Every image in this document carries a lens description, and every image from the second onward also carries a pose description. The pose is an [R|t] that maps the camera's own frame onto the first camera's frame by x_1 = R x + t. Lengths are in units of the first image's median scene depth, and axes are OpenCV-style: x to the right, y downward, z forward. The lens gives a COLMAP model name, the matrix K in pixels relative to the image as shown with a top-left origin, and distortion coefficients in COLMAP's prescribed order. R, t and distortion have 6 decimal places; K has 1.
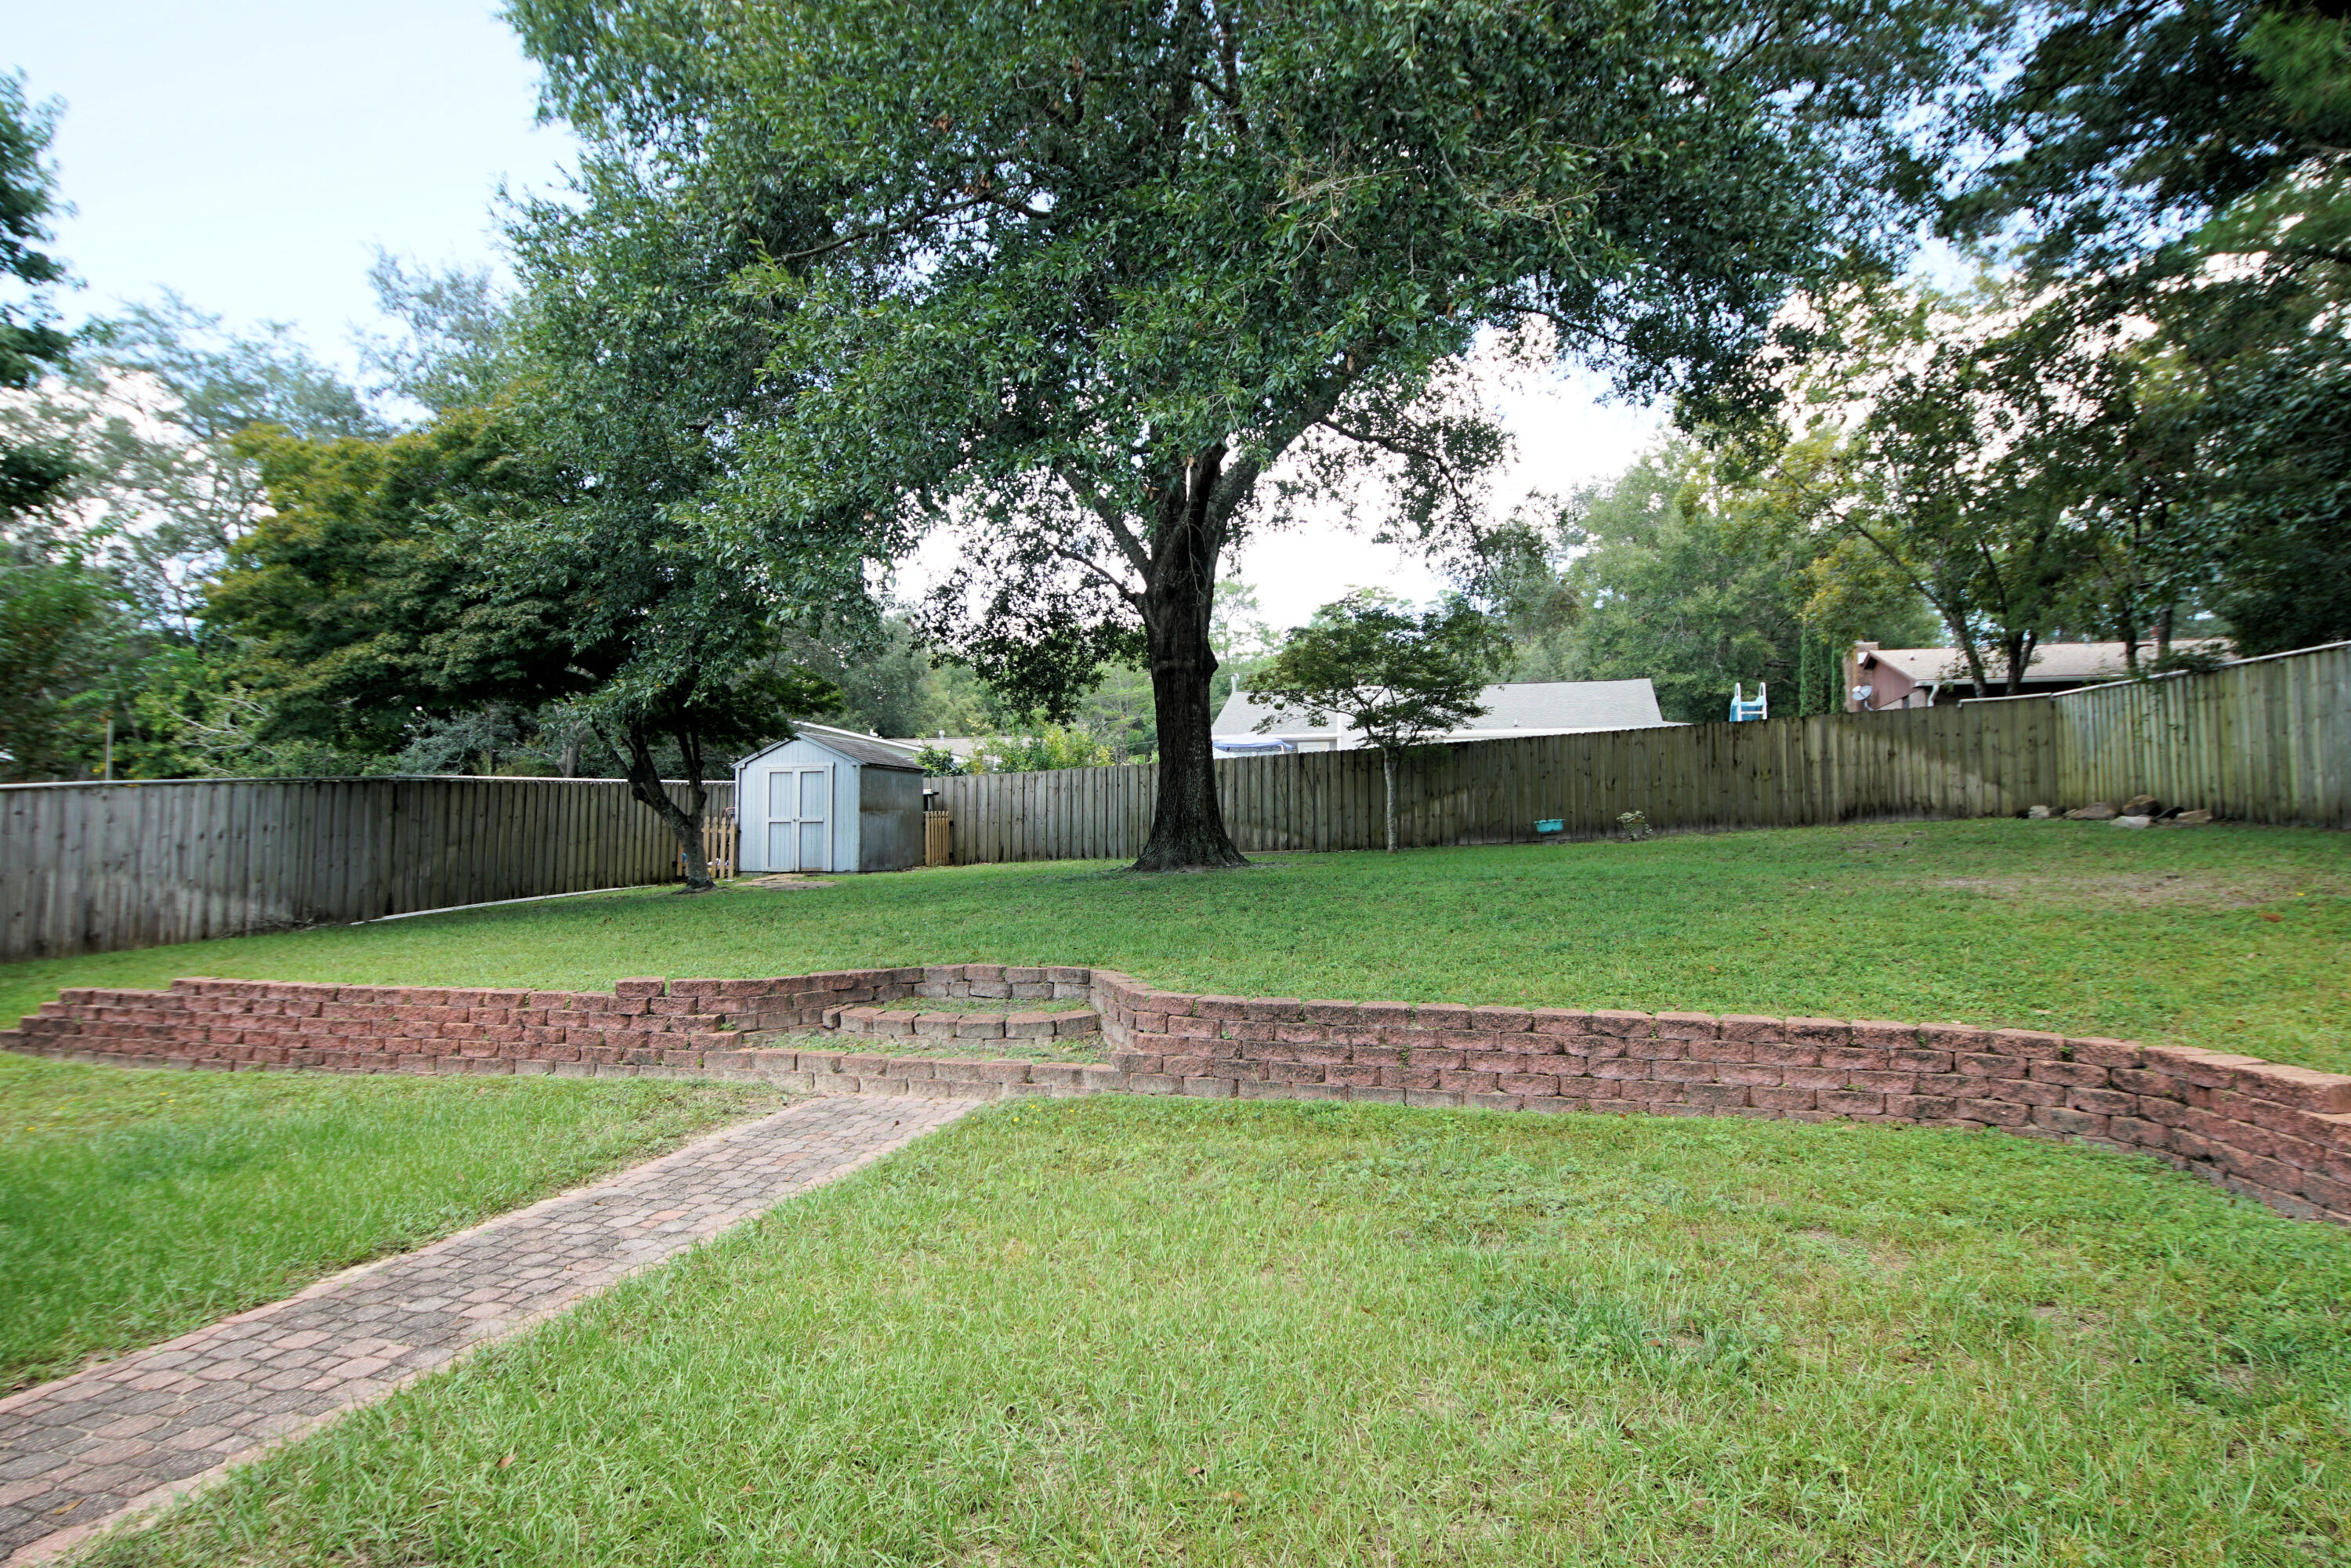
lens RADIAL K [[1257.7, 0, 1148.4], [0, 1257.7, 772.9], [0, 0, 1]] dist [0.042047, -0.039744]
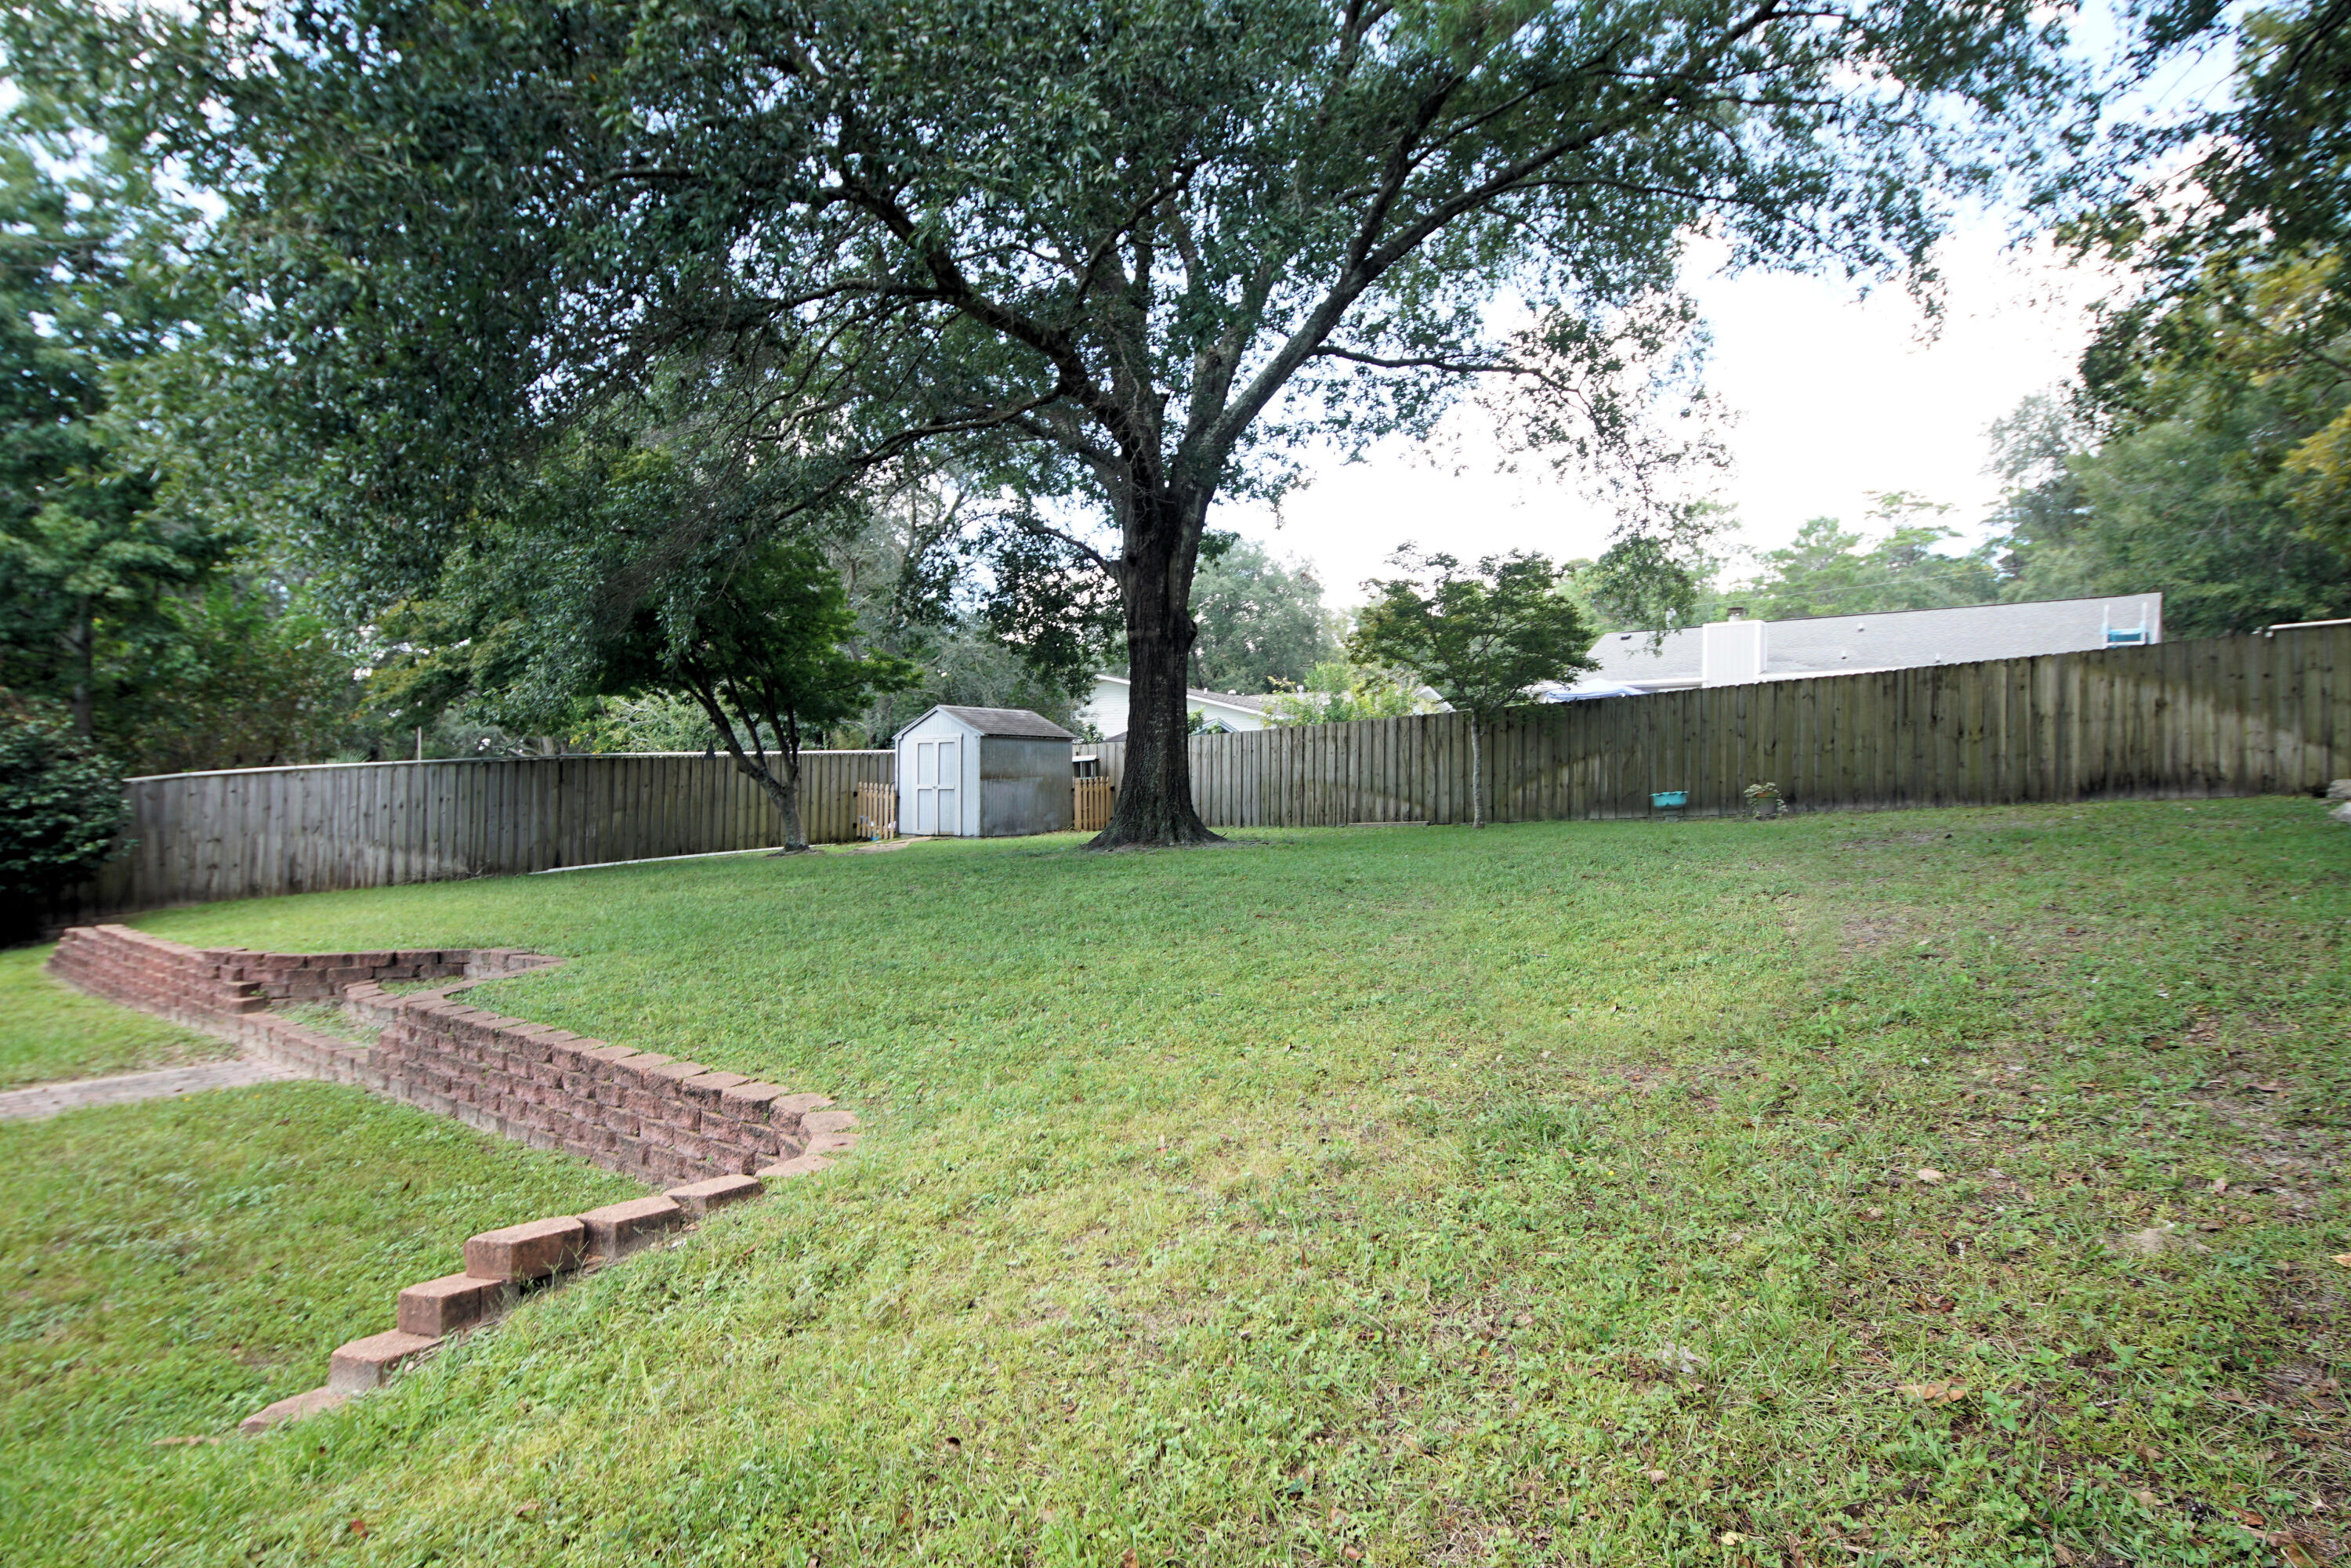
lens RADIAL K [[1257.7, 0, 1148.4], [0, 1257.7, 772.9], [0, 0, 1]] dist [0.042047, -0.039744]
pose [[0.912495, -0.000561, -0.409088, 0.346010], [0.018081, 0.999077, 0.038960, -0.014377], [0.408688, -0.042947, 0.911663, 0.097304]]
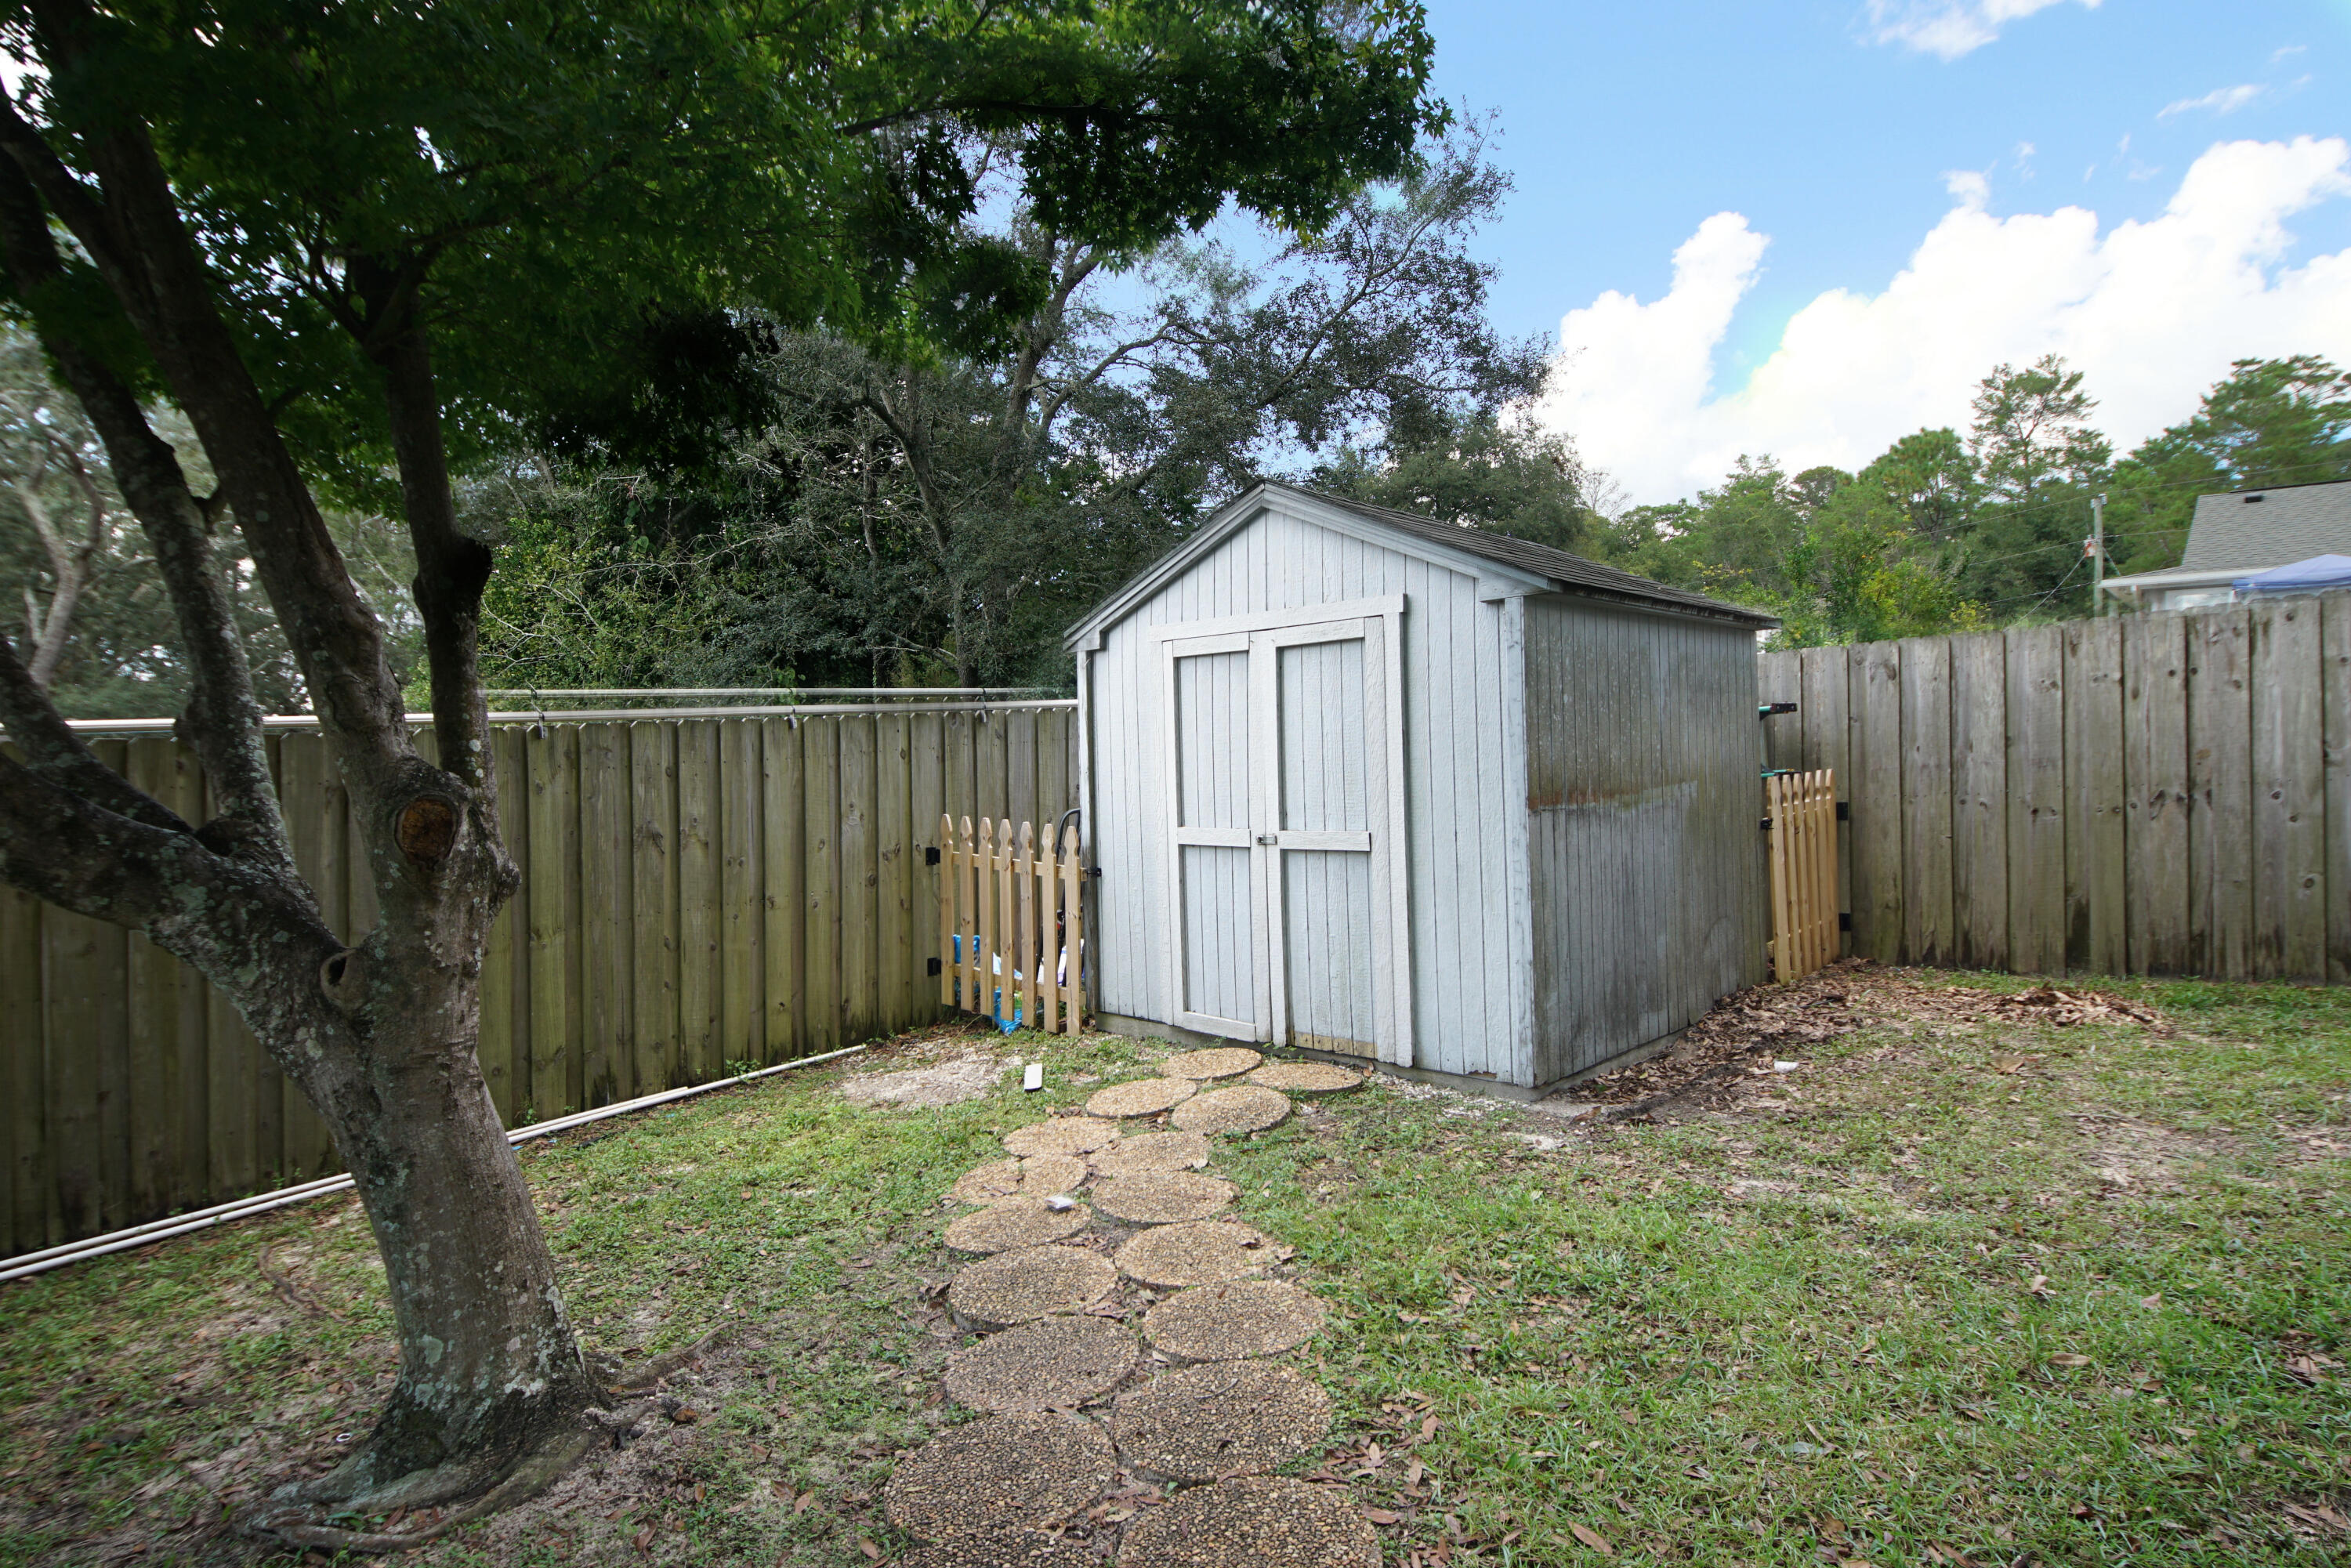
lens RADIAL K [[1257.7, 0, 1148.4], [0, 1257.7, 772.9], [0, 0, 1]] dist [0.042047, -0.039744]
pose [[0.878971, -0.014992, -0.476640, -0.190557], [0.047949, 0.997219, 0.057057, 0.009152], [0.474459, -0.073006, 0.877245, 0.812545]]
